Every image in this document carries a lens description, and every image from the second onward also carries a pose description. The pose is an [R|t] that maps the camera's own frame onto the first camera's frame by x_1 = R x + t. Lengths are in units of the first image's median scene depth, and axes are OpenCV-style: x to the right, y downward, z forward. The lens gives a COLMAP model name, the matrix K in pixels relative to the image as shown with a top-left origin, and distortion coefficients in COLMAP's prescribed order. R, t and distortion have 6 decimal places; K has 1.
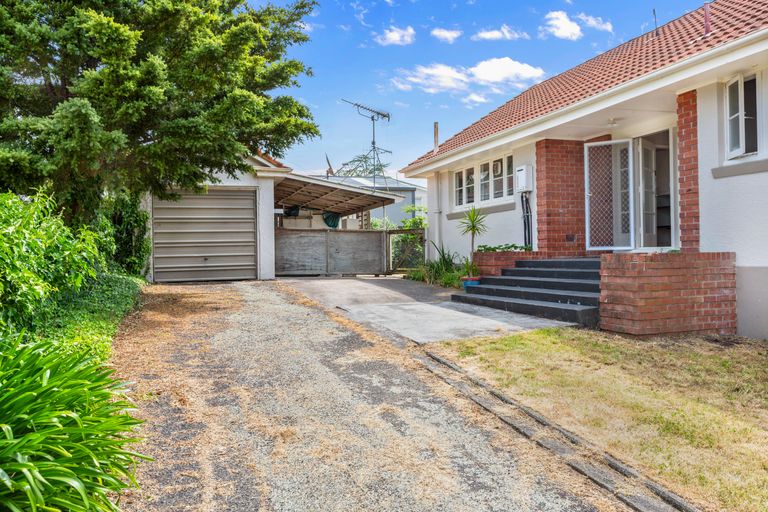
lens RADIAL K [[602.9, 0, 384.0], [0, 602.9, 256.0], [0, 0, 1]] dist [-0.005328, -0.003137]
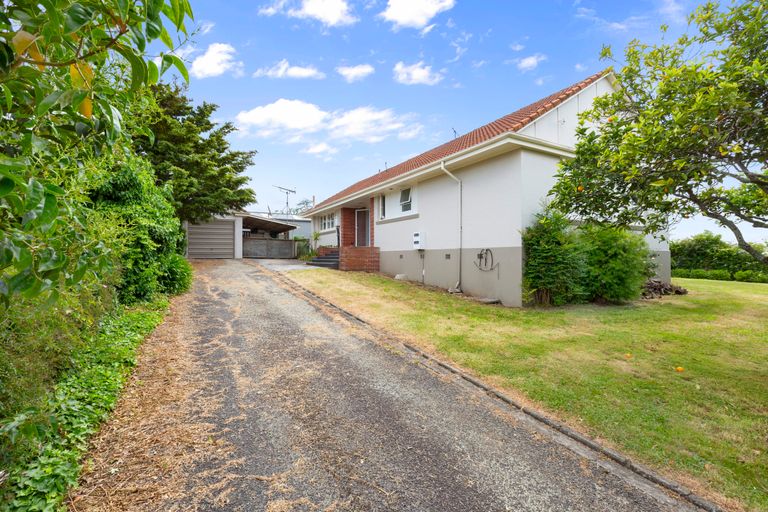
lens RADIAL K [[340.4, 0, 384.0], [0, 340.4, 256.0], [0, 0, 1]] dist [-0.001362, -0.000522]
pose [[0.984404, 0.019009, 0.174895, 0.172423], [-0.017997, 0.999811, -0.007370, 0.035085], [-0.175002, 0.004108, 0.984559, -0.539339]]
